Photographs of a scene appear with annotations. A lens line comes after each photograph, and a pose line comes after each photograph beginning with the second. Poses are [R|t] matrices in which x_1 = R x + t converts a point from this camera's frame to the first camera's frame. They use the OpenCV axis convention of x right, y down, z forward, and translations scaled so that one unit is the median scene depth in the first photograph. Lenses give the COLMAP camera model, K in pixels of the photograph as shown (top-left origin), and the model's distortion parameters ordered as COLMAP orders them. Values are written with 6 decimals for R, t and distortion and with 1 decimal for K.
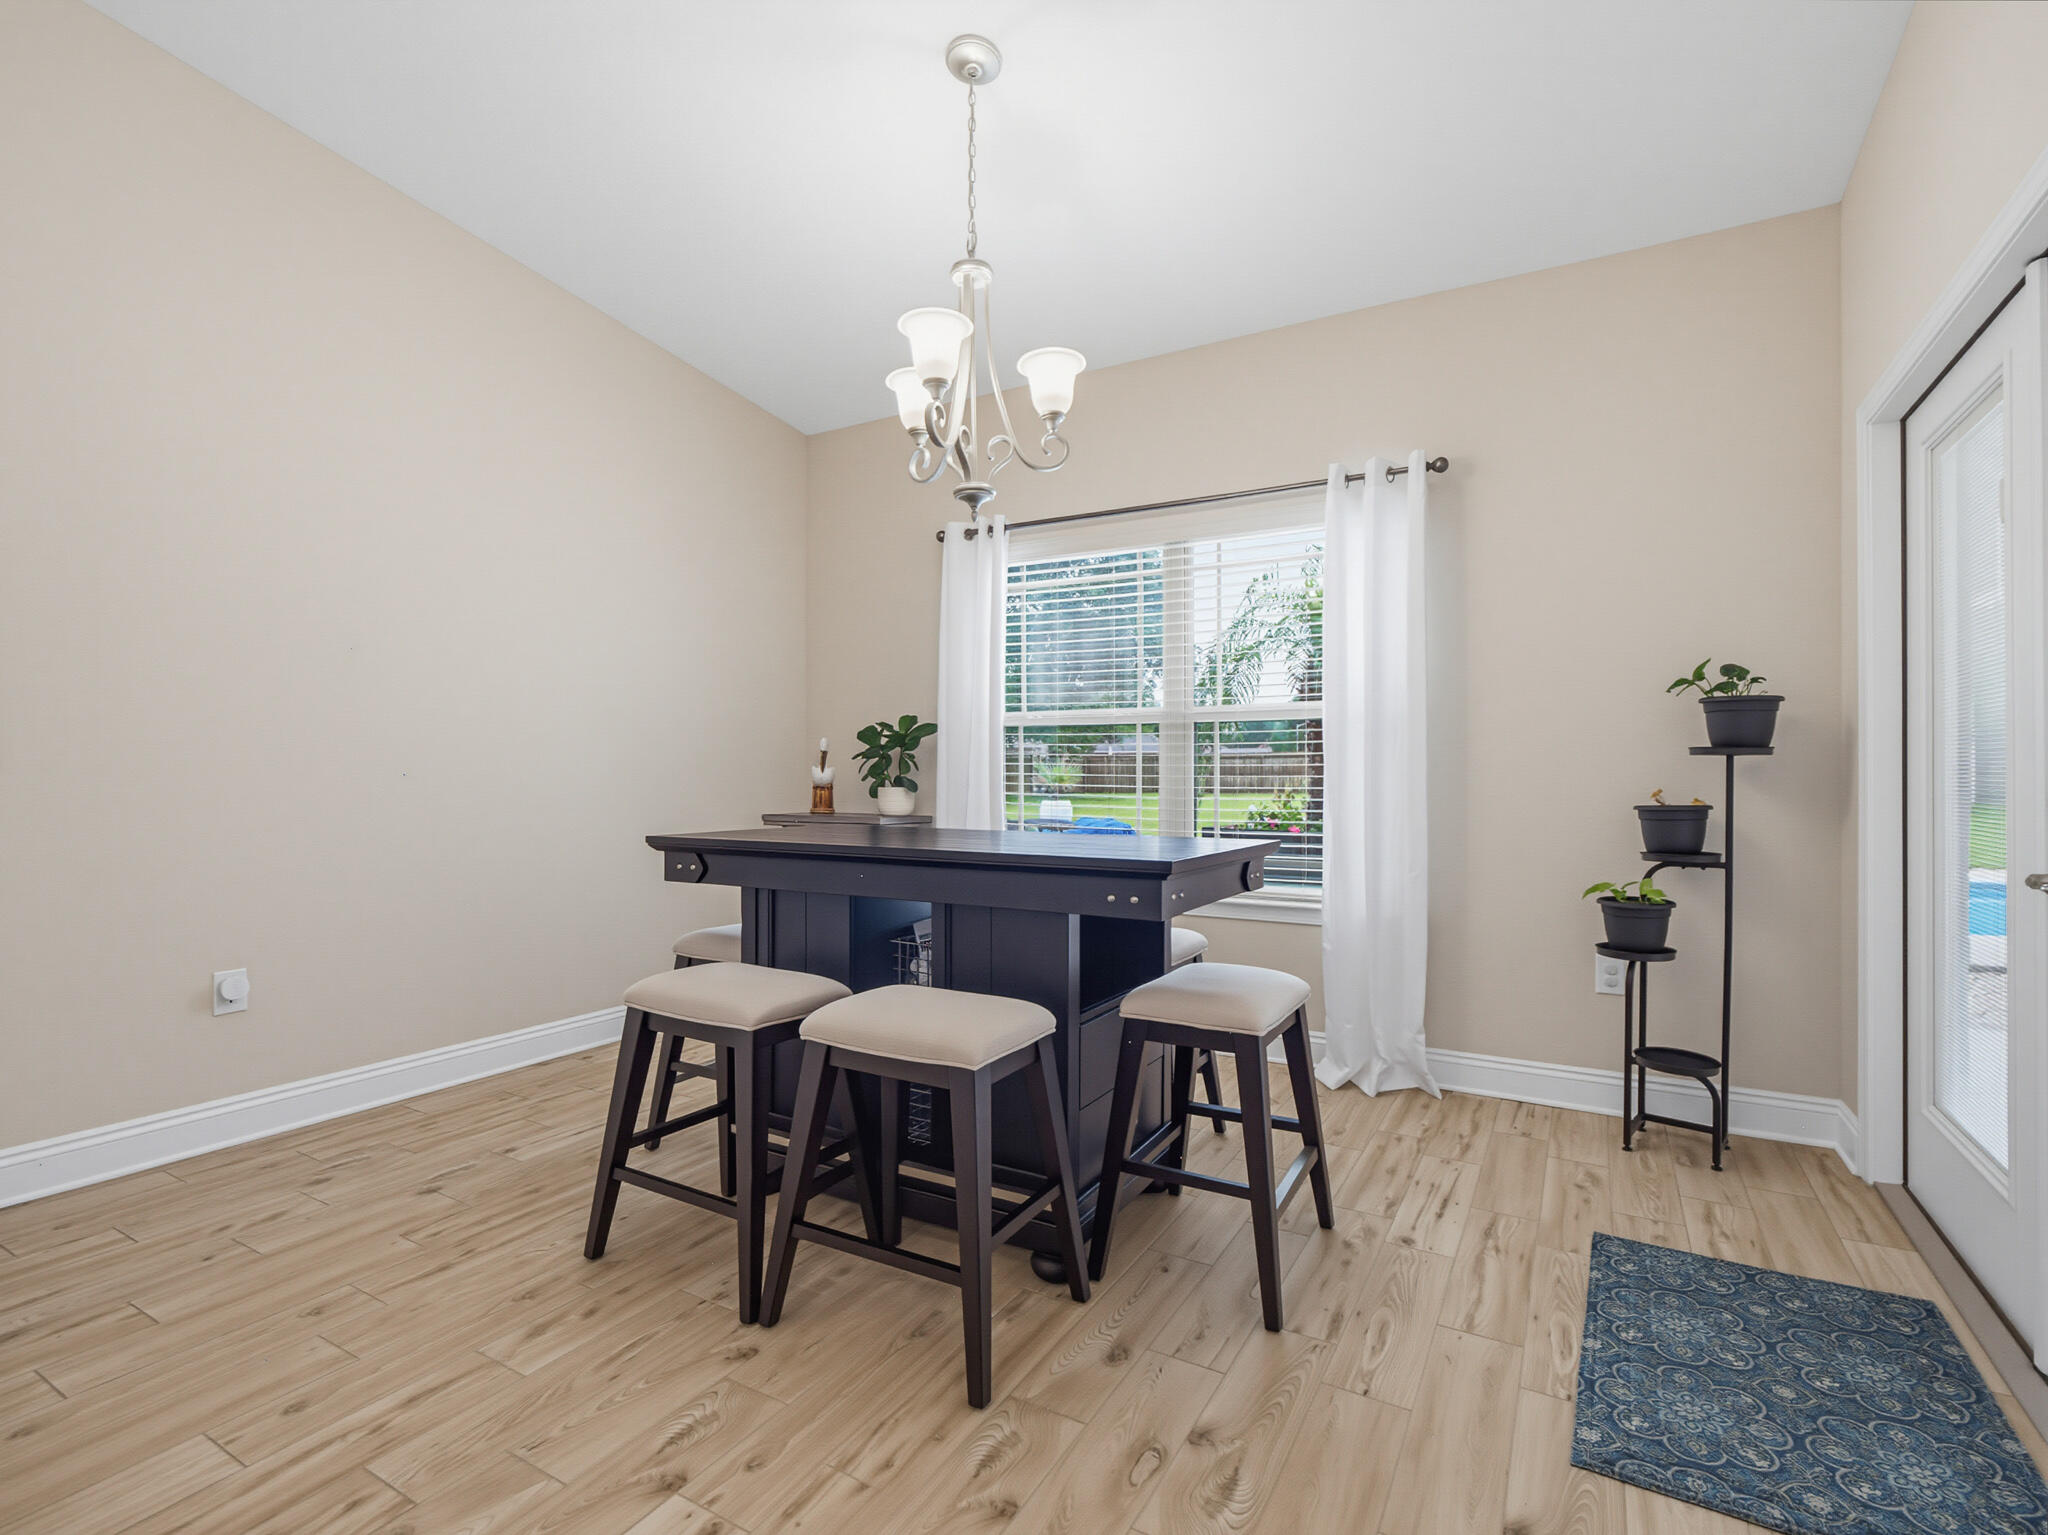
lens RADIAL K [[993.0, 0, 1017.9], [0, 993.0, 767.2], [0, 0, 1]] dist [-0.003568, -0.000084]
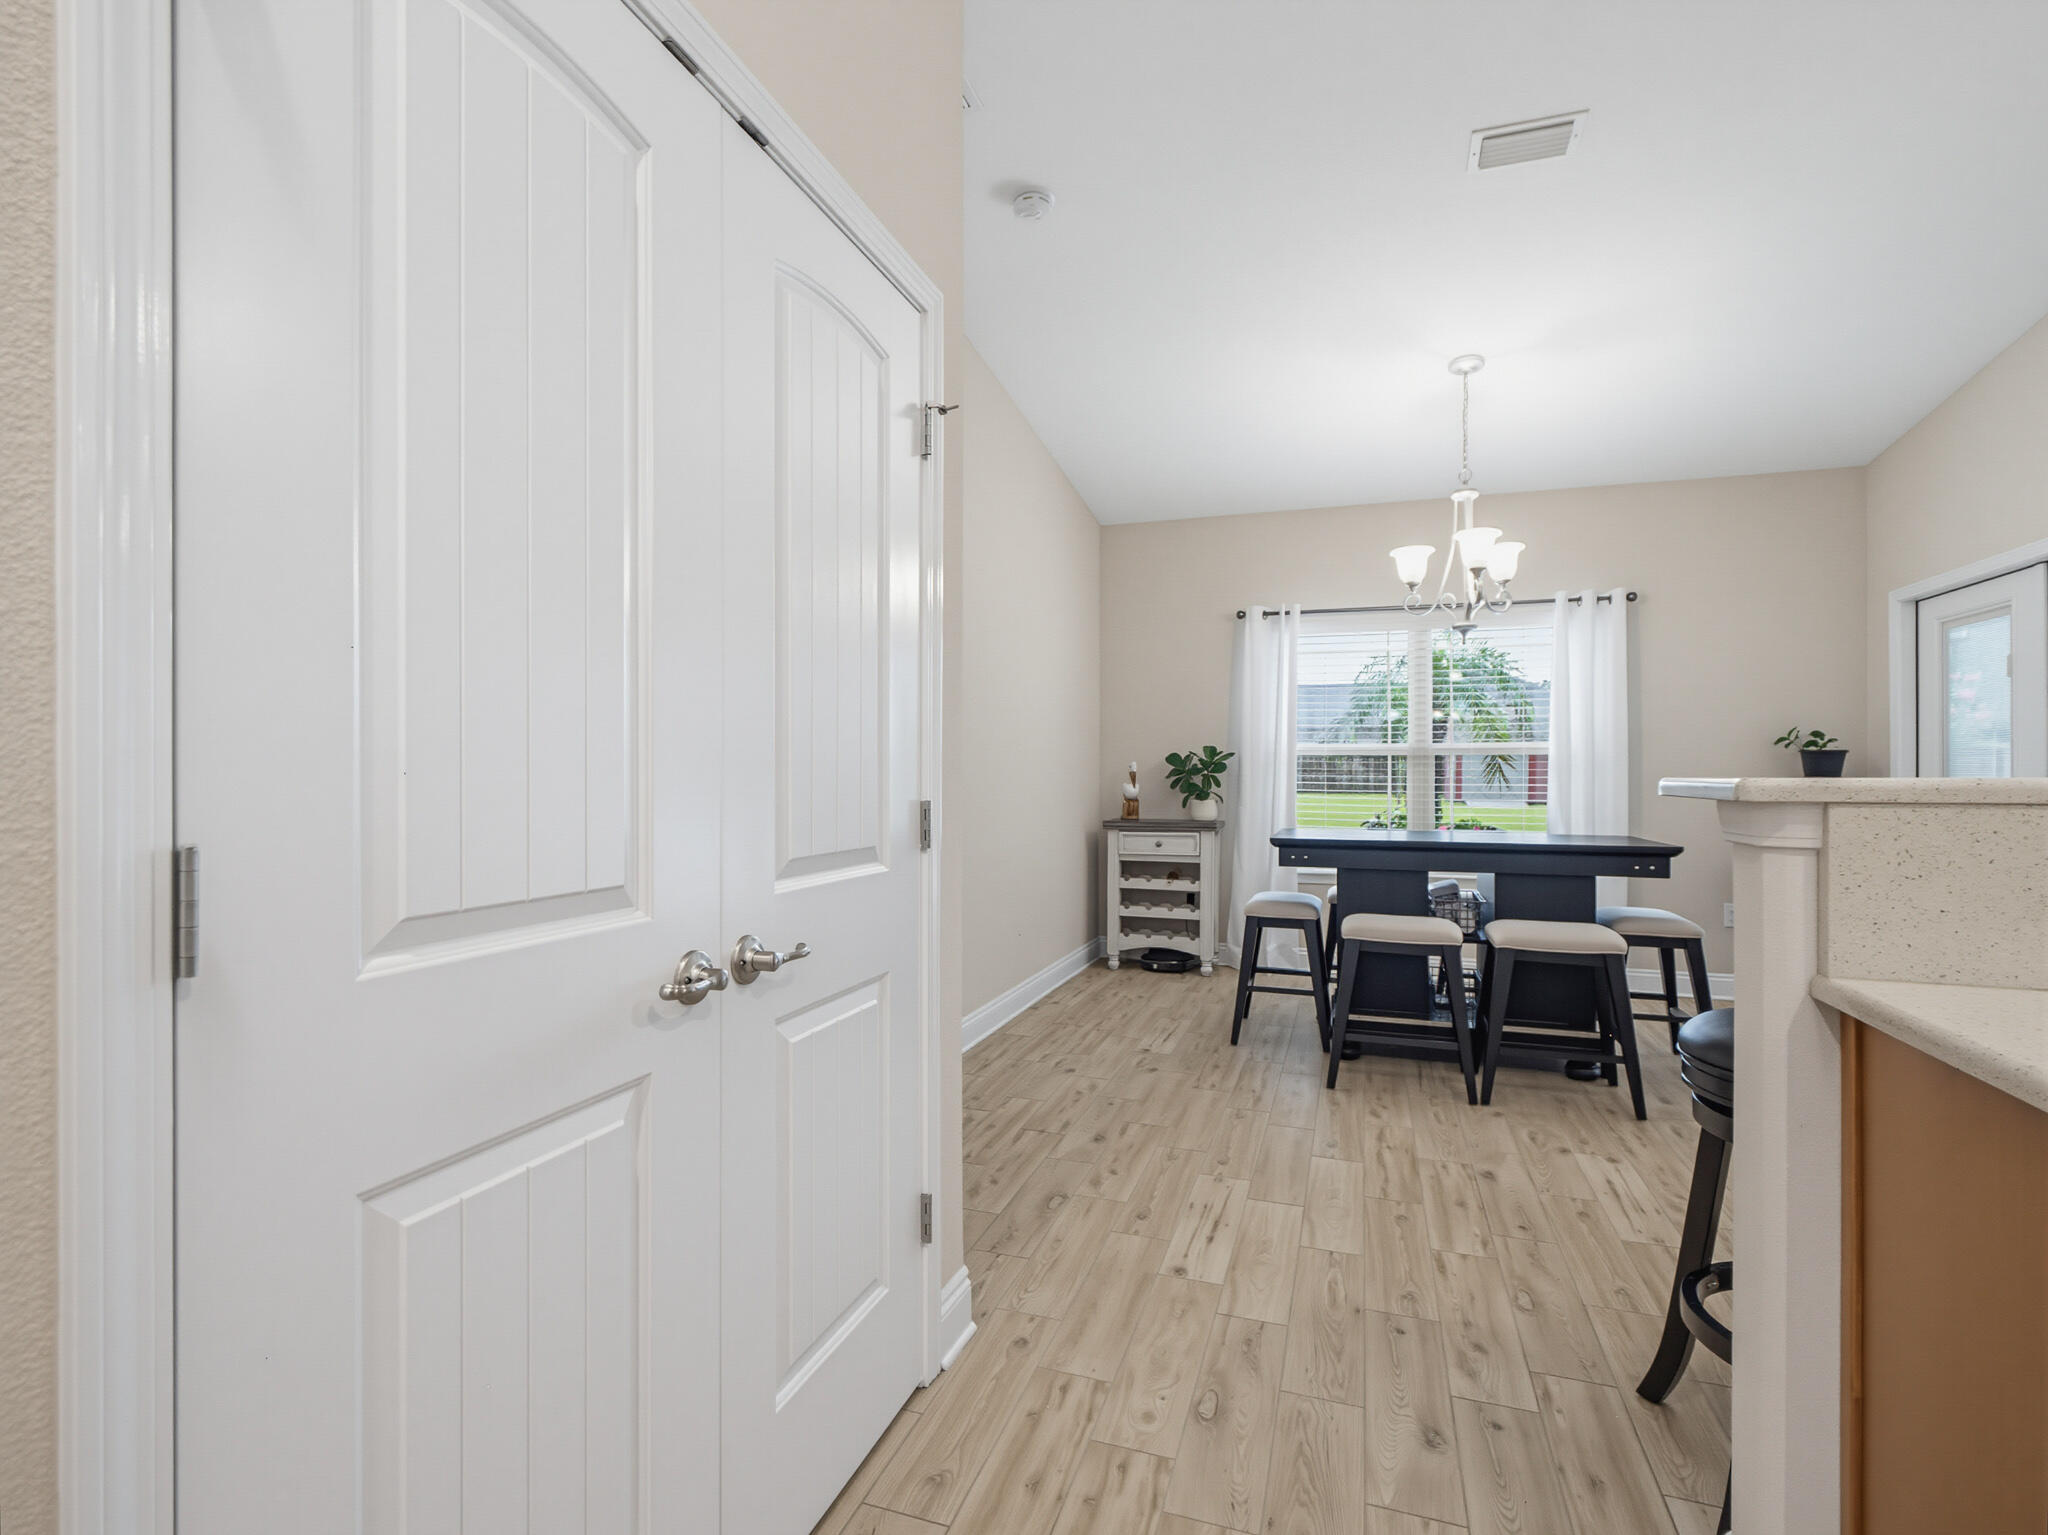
lens RADIAL K [[993.0, 0, 1036.8], [0, 993.0, 772.1], [0, 0, 1]] dist [-0.003568, -0.000084]
pose [[0.979392, 0.002183, 0.201957, -0.944747], [-0.003447, 0.999977, 0.005909, -0.037182], [-0.201940, -0.006483, 0.979377, -0.407950]]
